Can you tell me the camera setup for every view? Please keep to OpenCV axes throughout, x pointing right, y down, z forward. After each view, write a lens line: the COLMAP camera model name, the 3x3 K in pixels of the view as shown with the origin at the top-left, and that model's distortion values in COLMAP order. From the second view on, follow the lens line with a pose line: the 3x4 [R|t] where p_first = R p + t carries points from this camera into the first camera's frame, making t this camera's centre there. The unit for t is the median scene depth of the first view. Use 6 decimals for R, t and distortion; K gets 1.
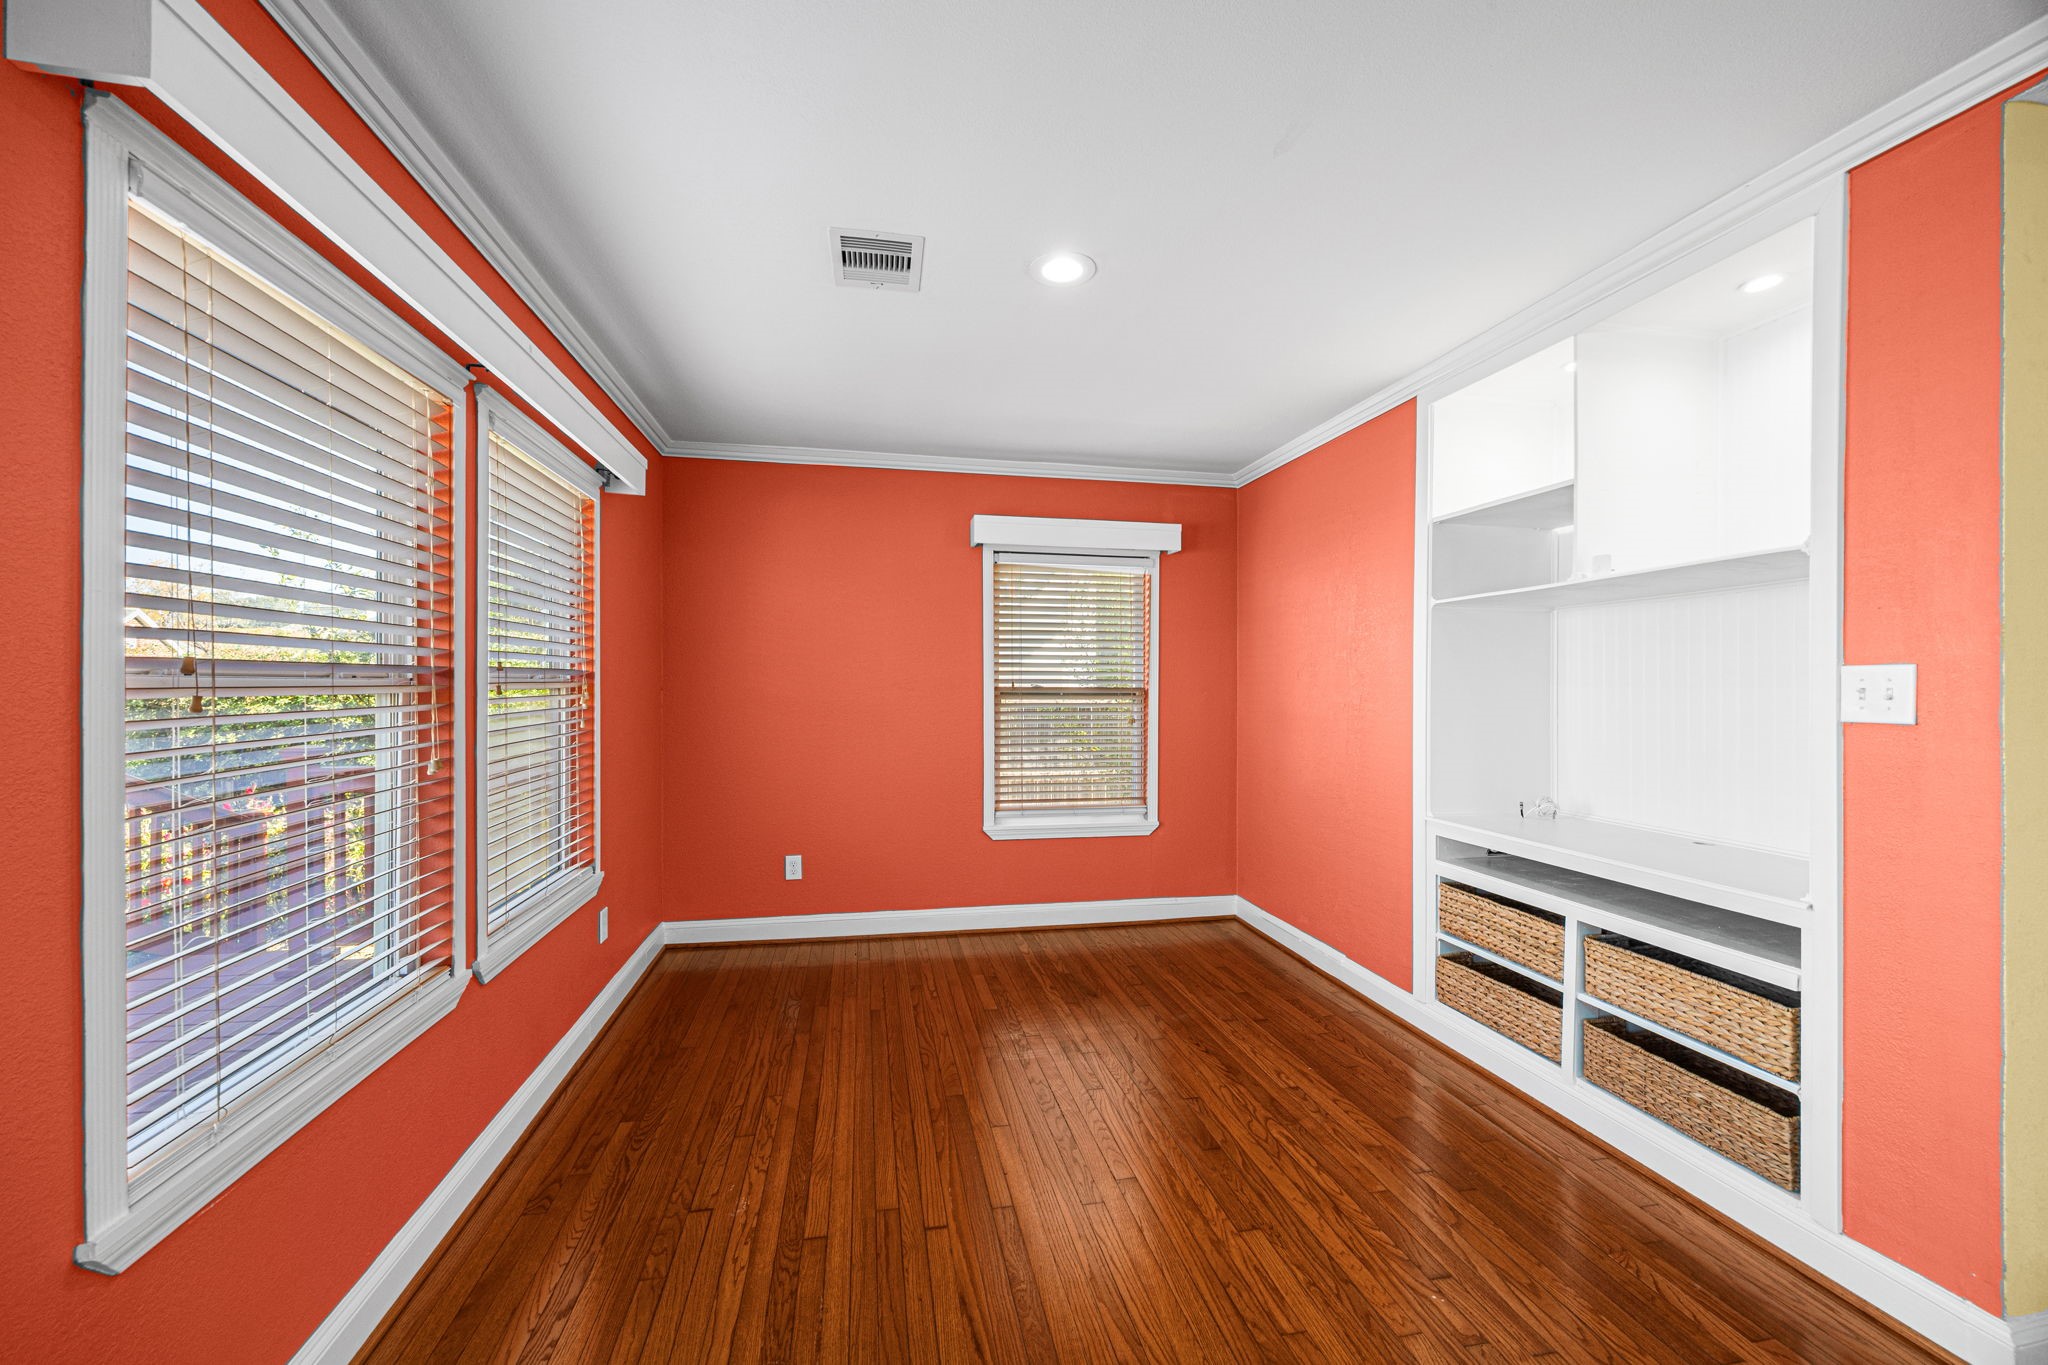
lens RADIAL K [[793.6, 0, 1016.0], [0, 793.6, 691.0], [0, 0, 1]] dist [0.001357, -0.000284]
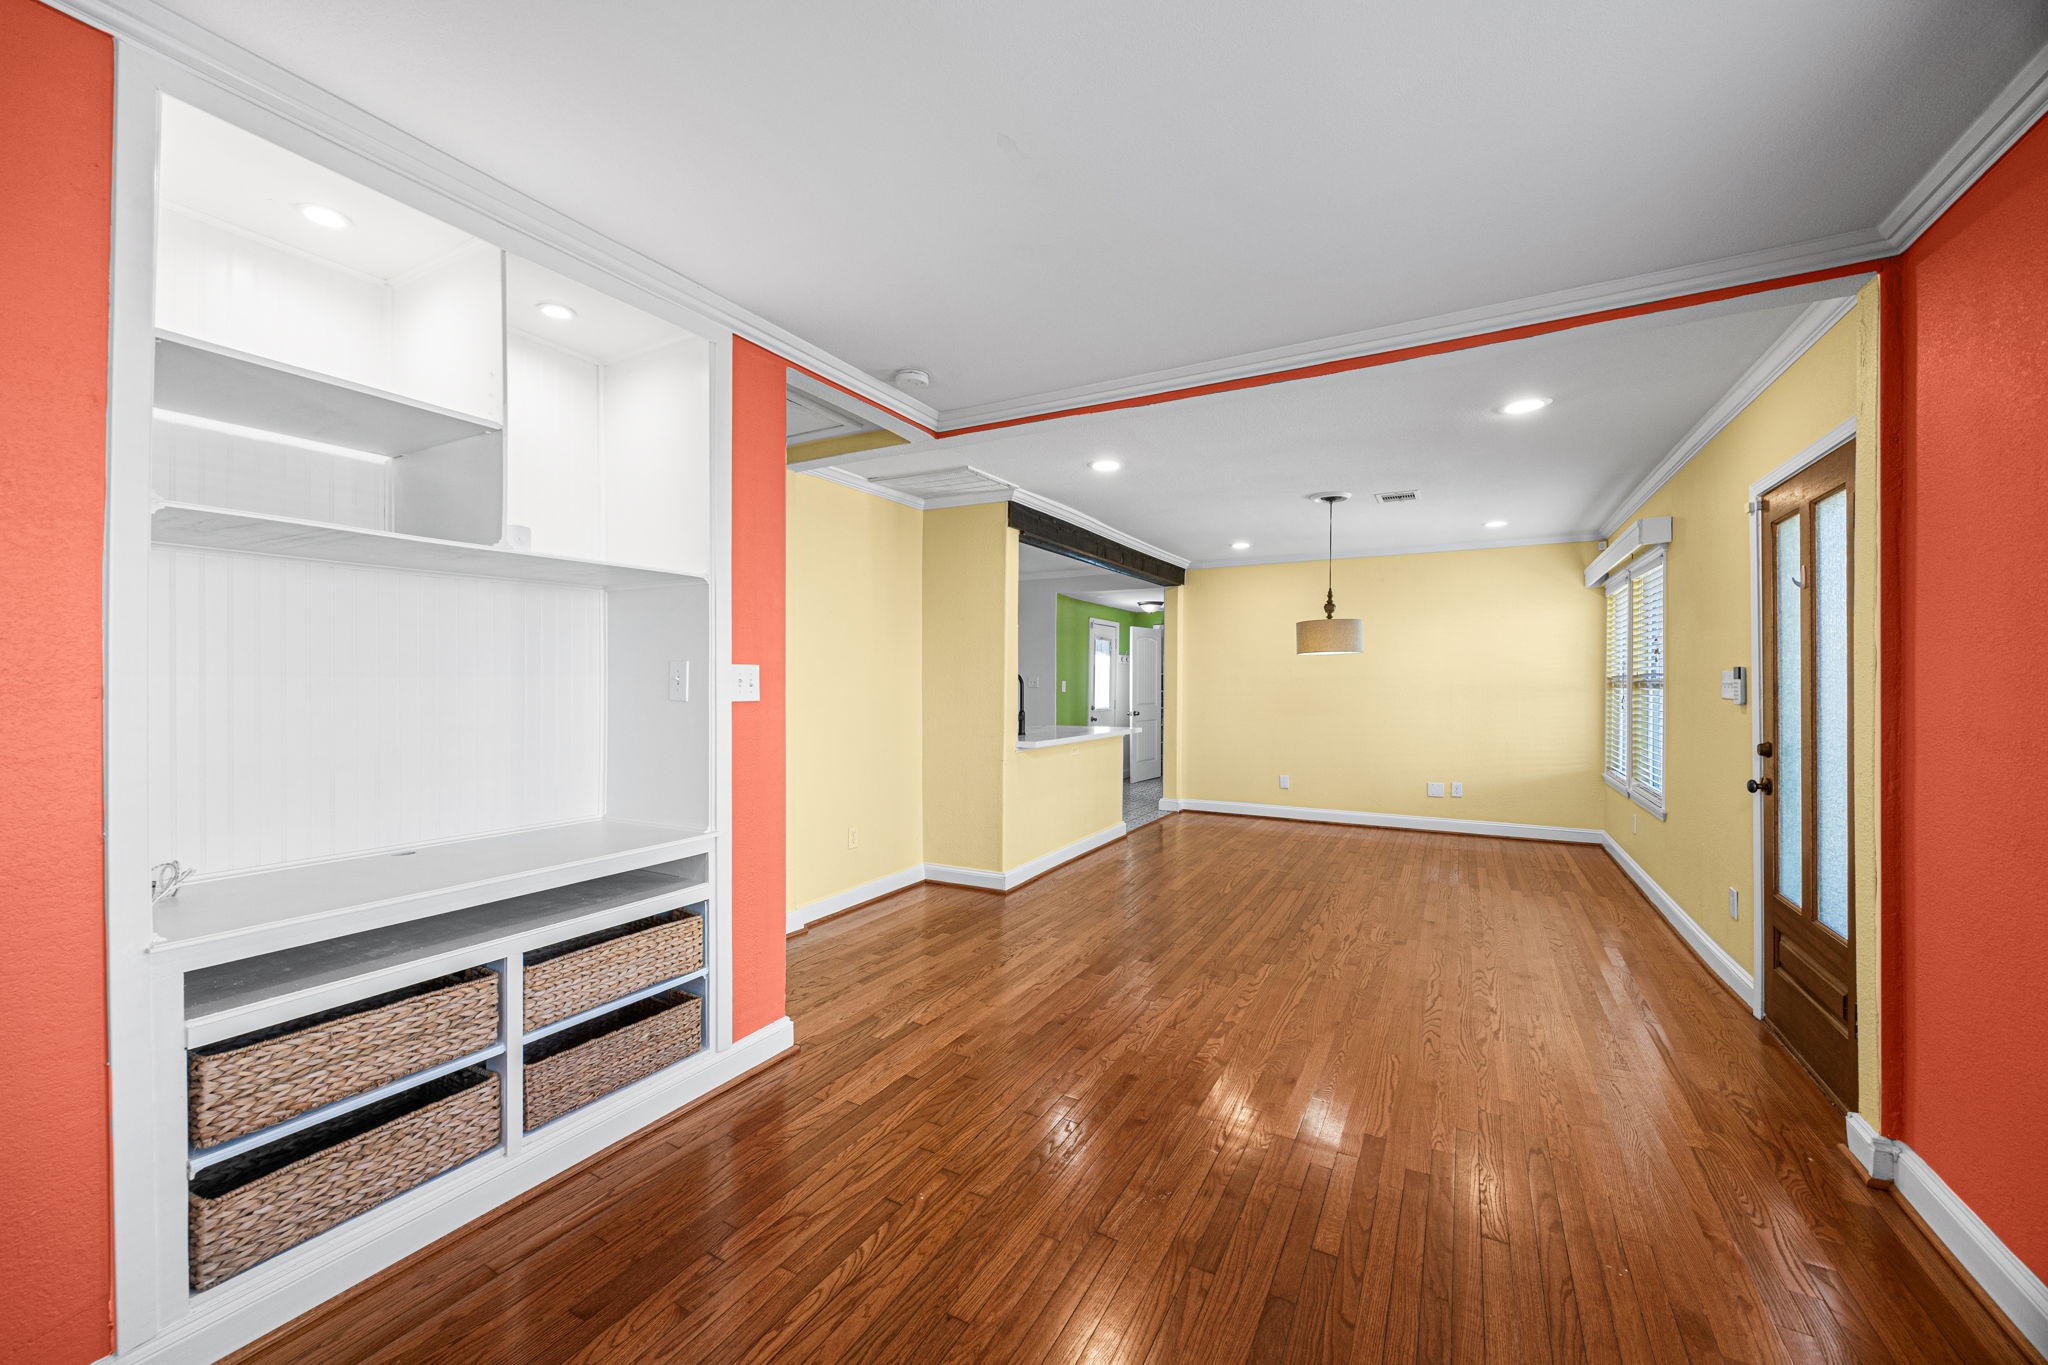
lens RADIAL K [[793.6, 0, 1025.5], [0, 793.6, 680.2], [0, 0, 1]] dist [0.001357, -0.000284]
pose [[-0.766876, -0.003075, 0.641788, -0.200480], [-0.000468, 0.999991, 0.004232, -0.005328], [-0.641795, 0.002945, -0.766871, 1.051525]]
